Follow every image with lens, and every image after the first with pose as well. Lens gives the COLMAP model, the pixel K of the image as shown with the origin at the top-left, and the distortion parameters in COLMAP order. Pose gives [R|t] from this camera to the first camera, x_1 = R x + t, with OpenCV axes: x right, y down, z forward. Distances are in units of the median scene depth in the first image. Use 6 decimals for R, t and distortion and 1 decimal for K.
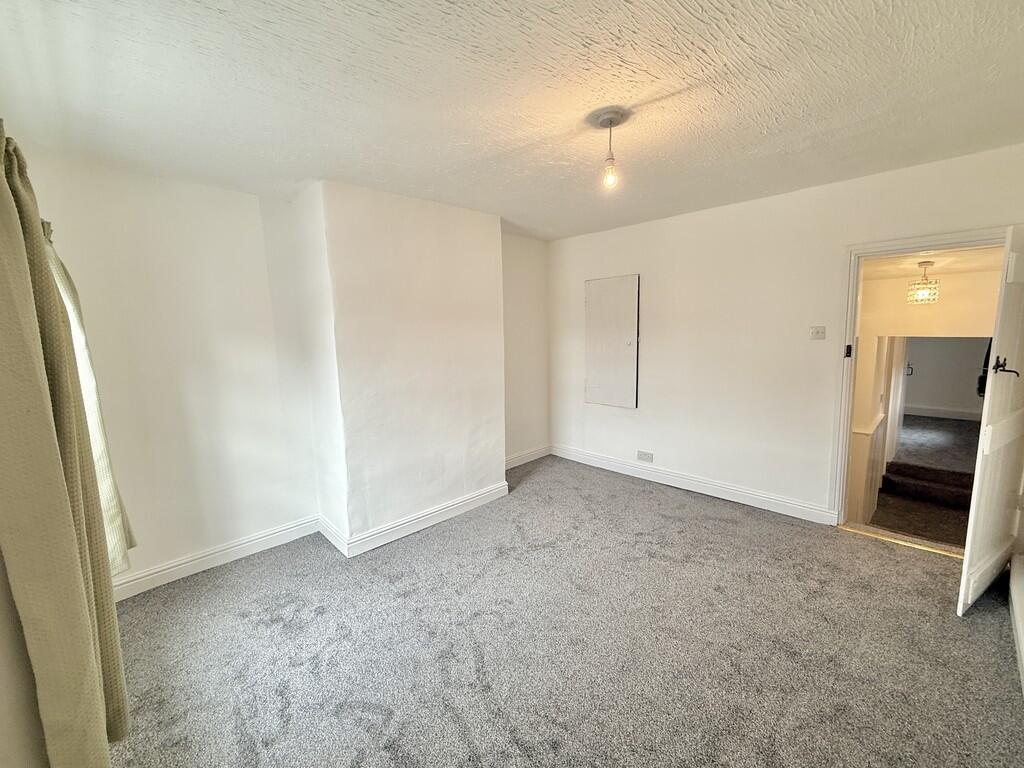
lens RADIAL K [[411.2, 0, 519.3], [0, 411.2, 379.7], [0, 0, 1]] dist [0.001783, 0.000643]
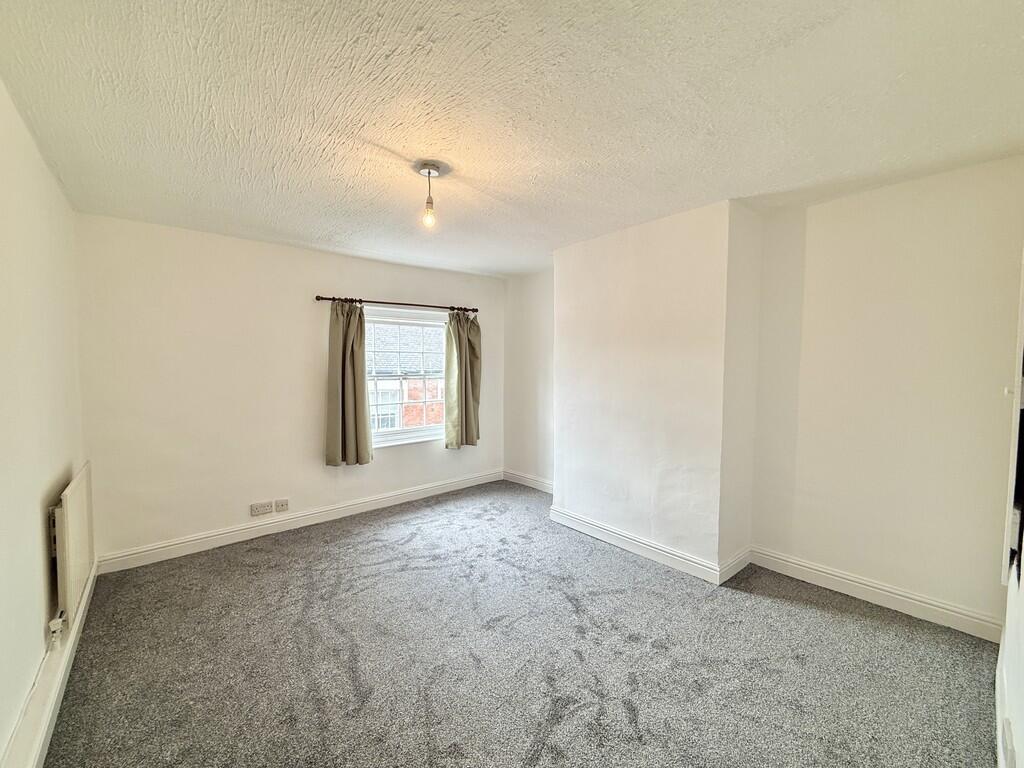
lens RADIAL K [[411.2, 0, 518.9], [0, 411.2, 384.0], [0, 0, 1]] dist [0.001783, 0.000643]
pose [[-0.040426, 0.072670, -0.996536, 0.971805], [-0.127914, 0.988769, 0.077292, -0.107131], [0.990961, 0.130596, -0.030676, 0.936572]]
